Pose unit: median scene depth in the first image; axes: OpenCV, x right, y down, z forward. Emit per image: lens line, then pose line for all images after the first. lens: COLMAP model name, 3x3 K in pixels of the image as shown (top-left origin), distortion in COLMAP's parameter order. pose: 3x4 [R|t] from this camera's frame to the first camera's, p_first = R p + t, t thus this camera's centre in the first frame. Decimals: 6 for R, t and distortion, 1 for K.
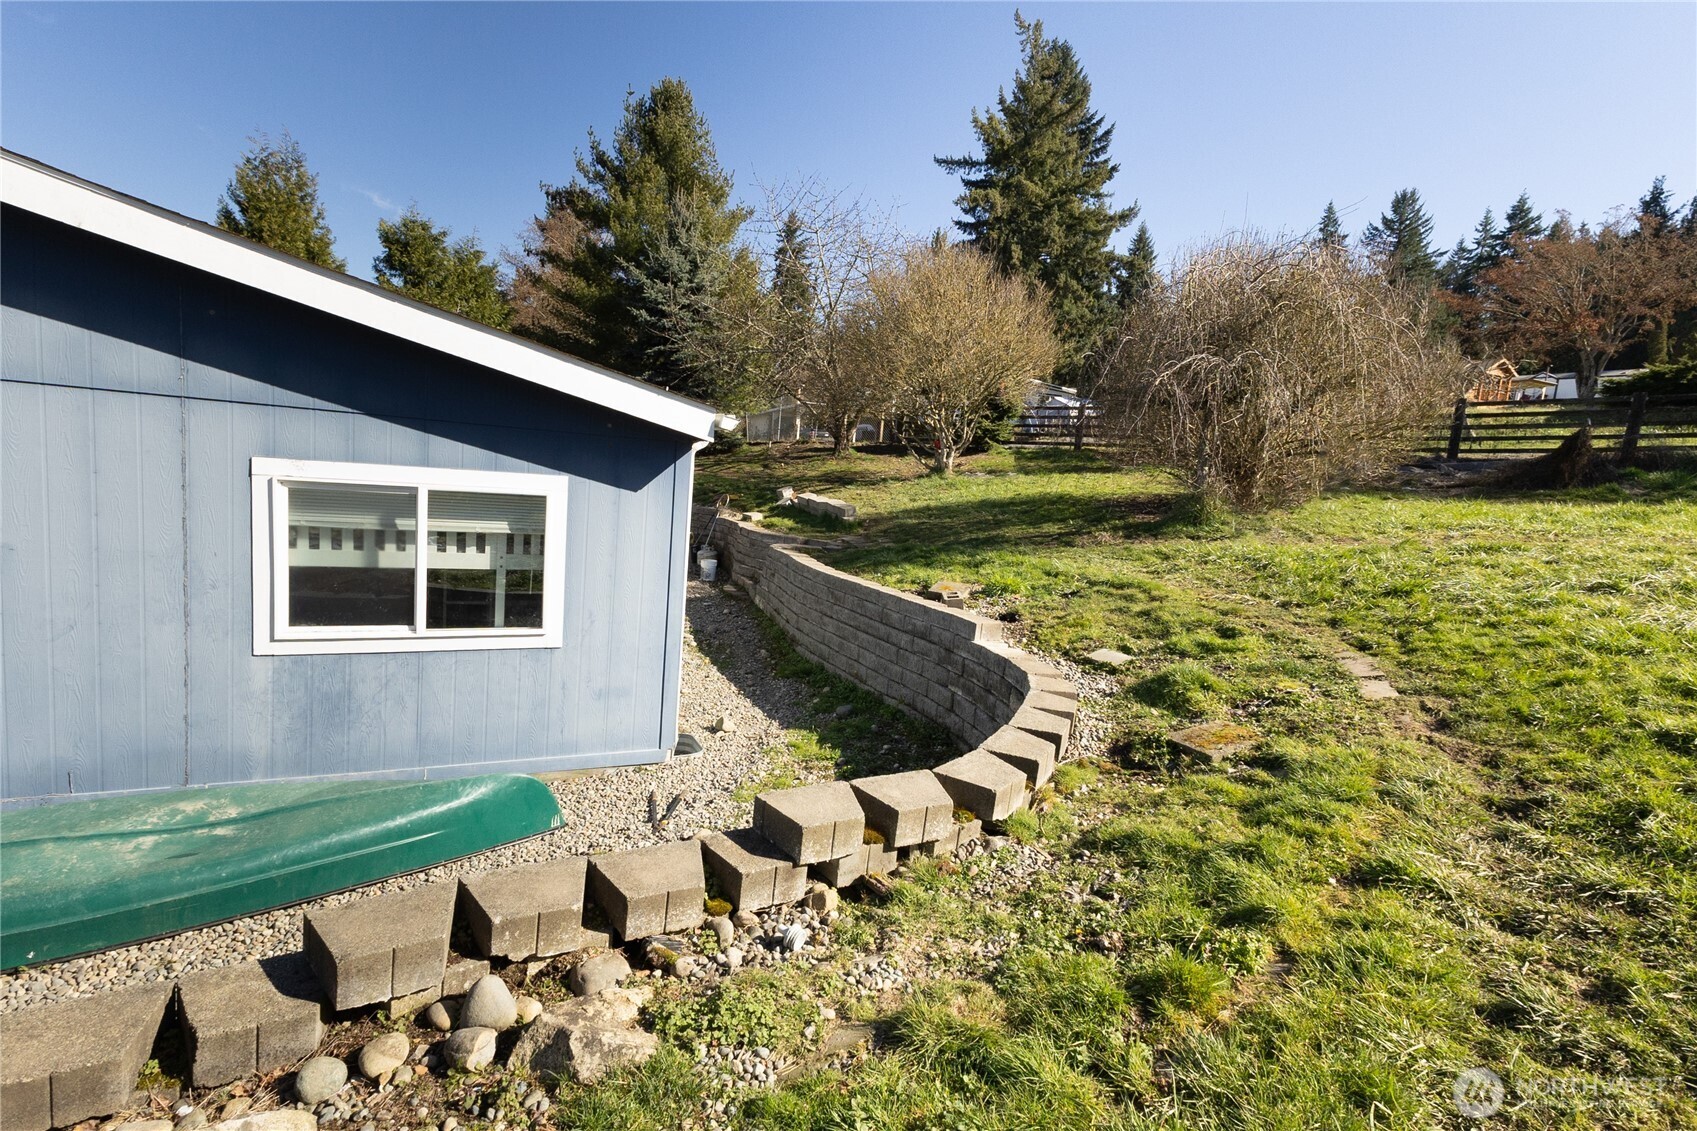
lens RADIAL K [[812.4, 0, 849.7], [0, 812.4, 571.7], [0, 0, 1]] dist [-0.011158, 0.000448]
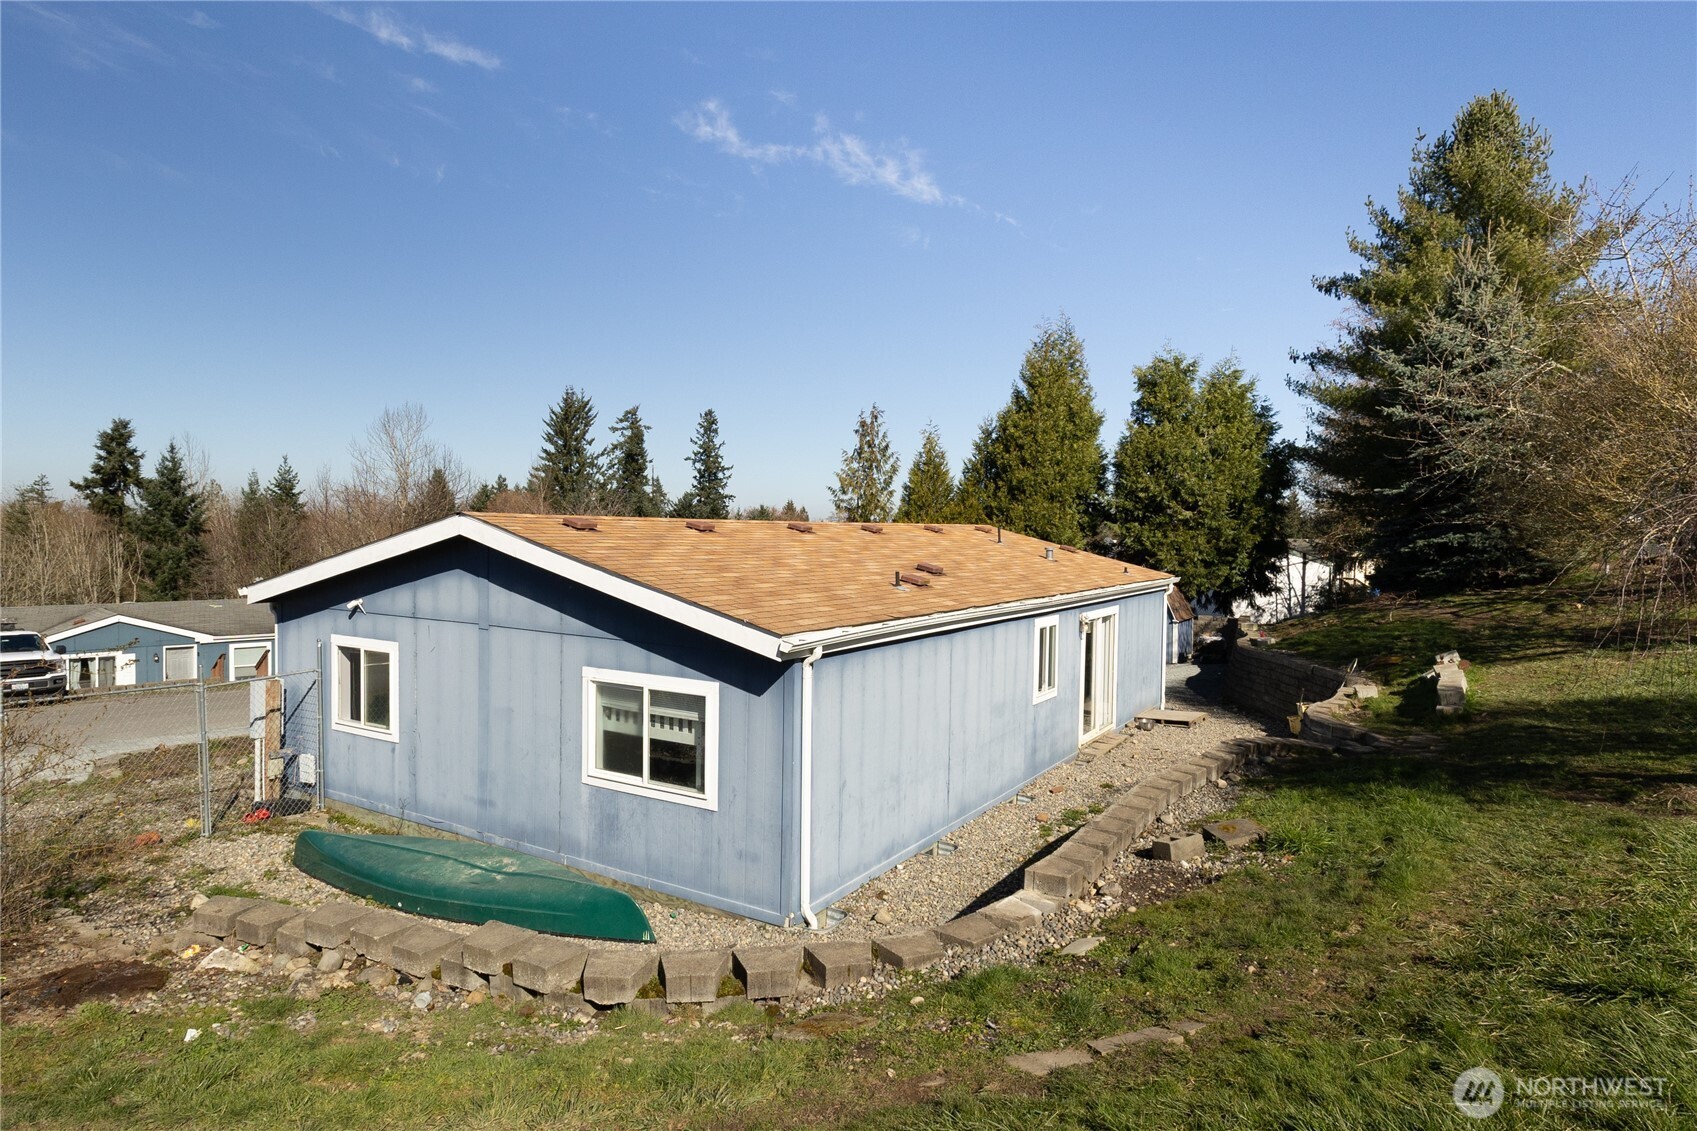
lens RADIAL K [[981.7, 0, 849.9], [0, 981.7, 552.5], [0, 0, 1]] dist [-0.017562, -0.005226]
pose [[0.528223, -0.049891, -0.847638, 1.226974], [-0.076214, 0.991457, -0.105850, -0.185988], [0.845678, 0.120515, 0.519908, 0.328921]]
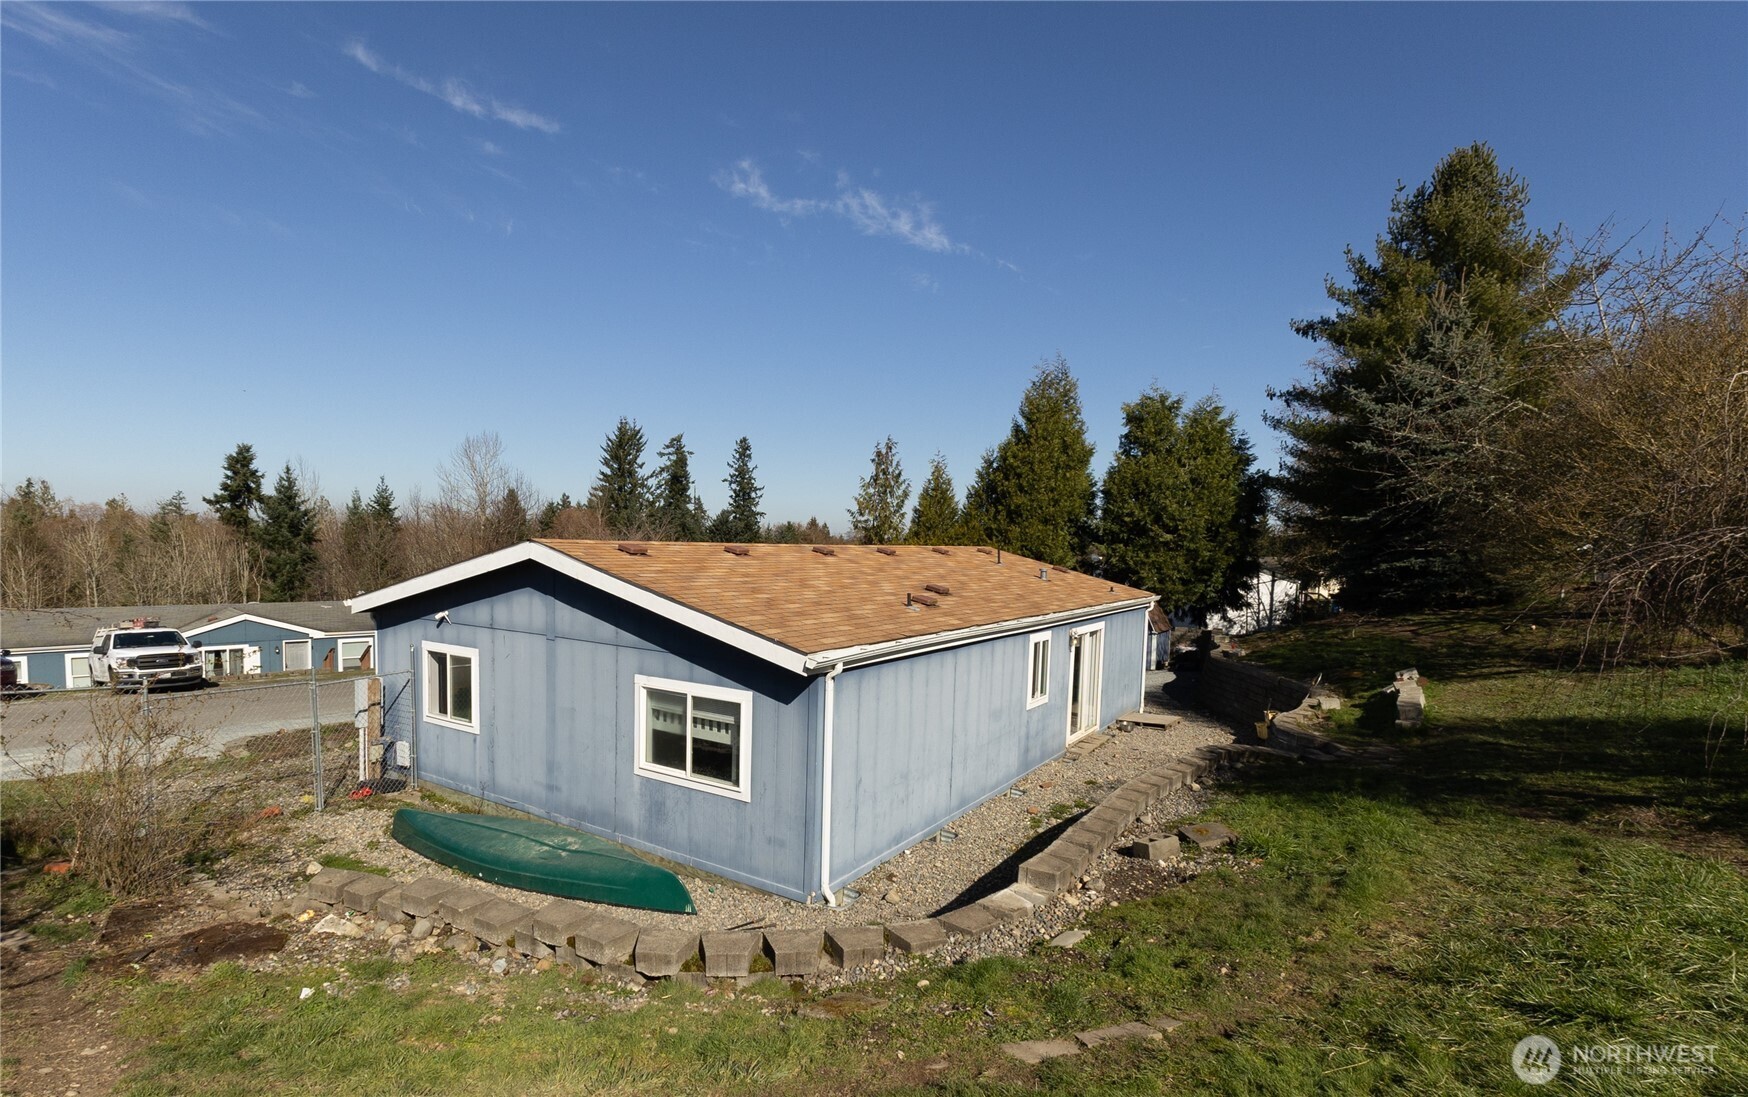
lens RADIAL K [[853.2, 0, 820.8], [0, 853.2, 604.4], [0, 0, 1]] dist [-0.006565, -0.001029]
pose [[0.484225, -0.001337, -0.874943, 1.208029], [-0.091608, 0.994425, -0.052219, -0.222862], [0.870135, 0.105438, 0.481403, 0.330425]]
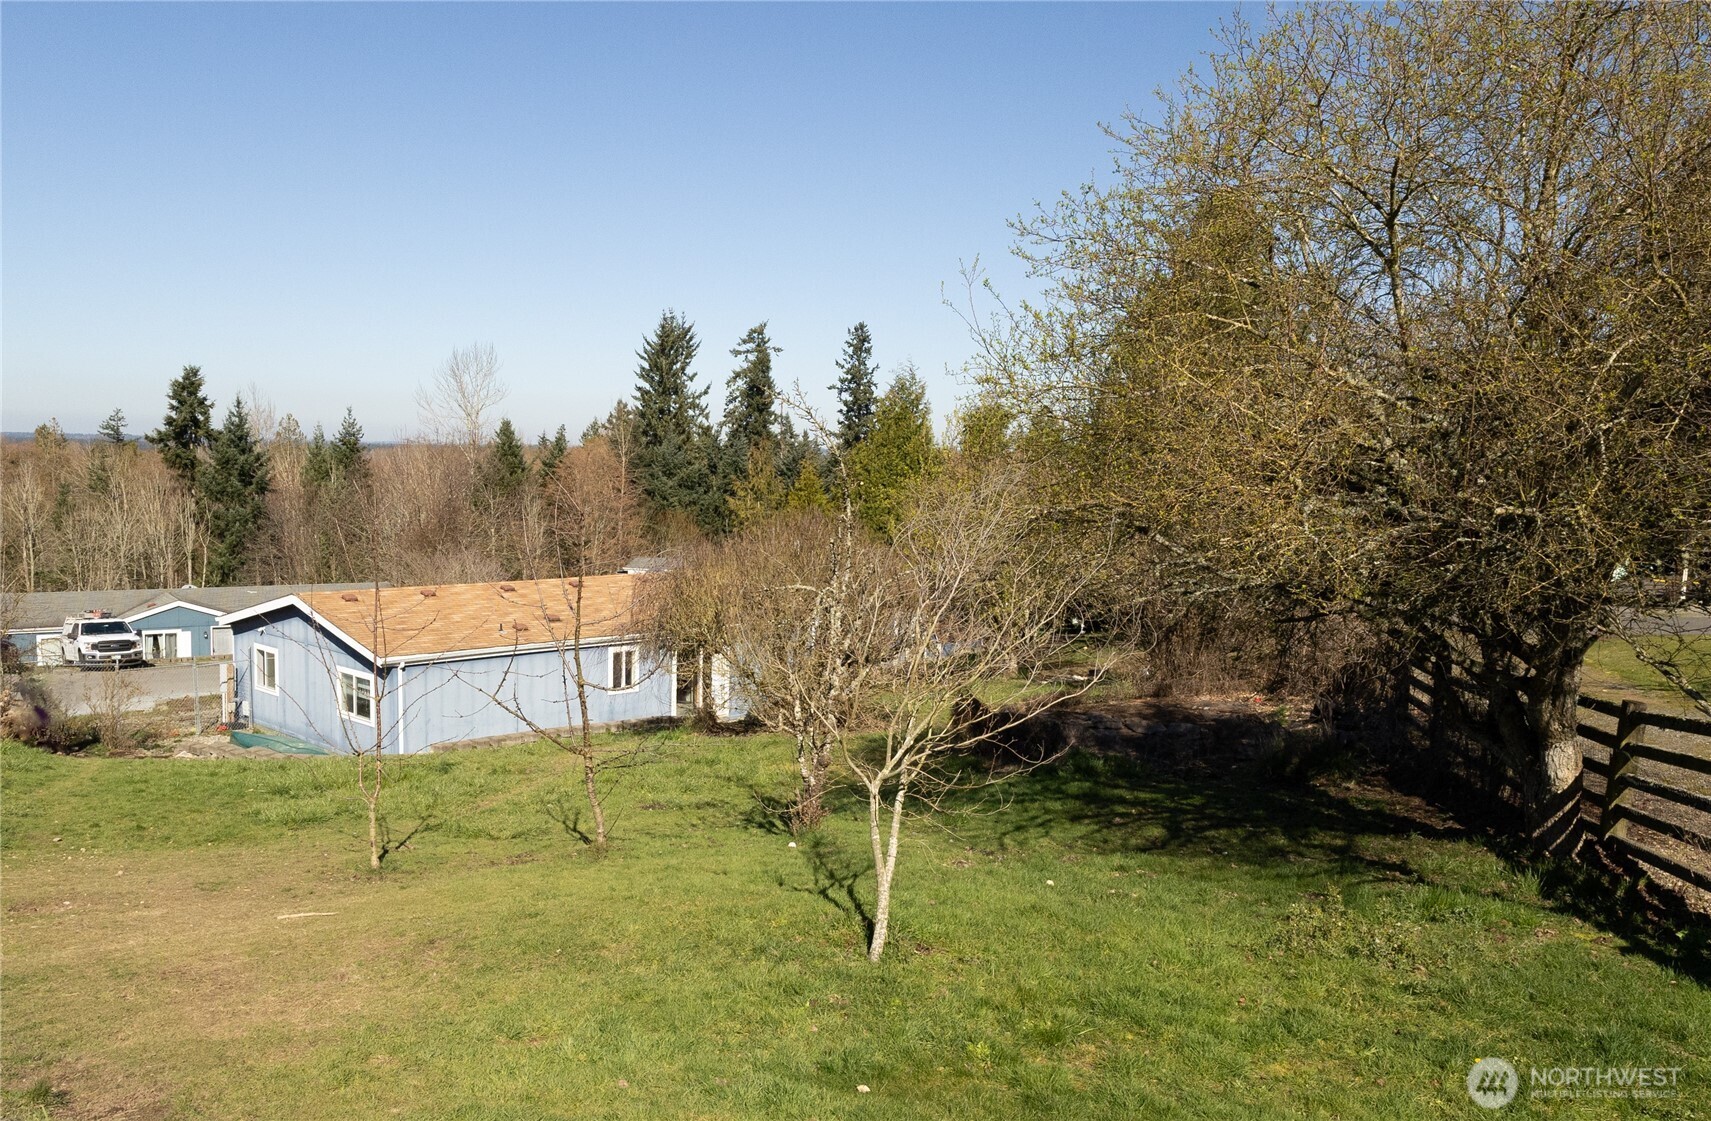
lens RADIAL K [[1507.3, 0, 855.0], [0, 1507.3, 573.8], [0, 0, 1]] dist [-0.044676, -0.008202]
pose [[0.315723, 0.017045, -0.948698, 6.309399], [-0.112119, 0.993504, -0.019463, -0.655366], [0.942204, 0.112512, 0.315583, 0.928088]]
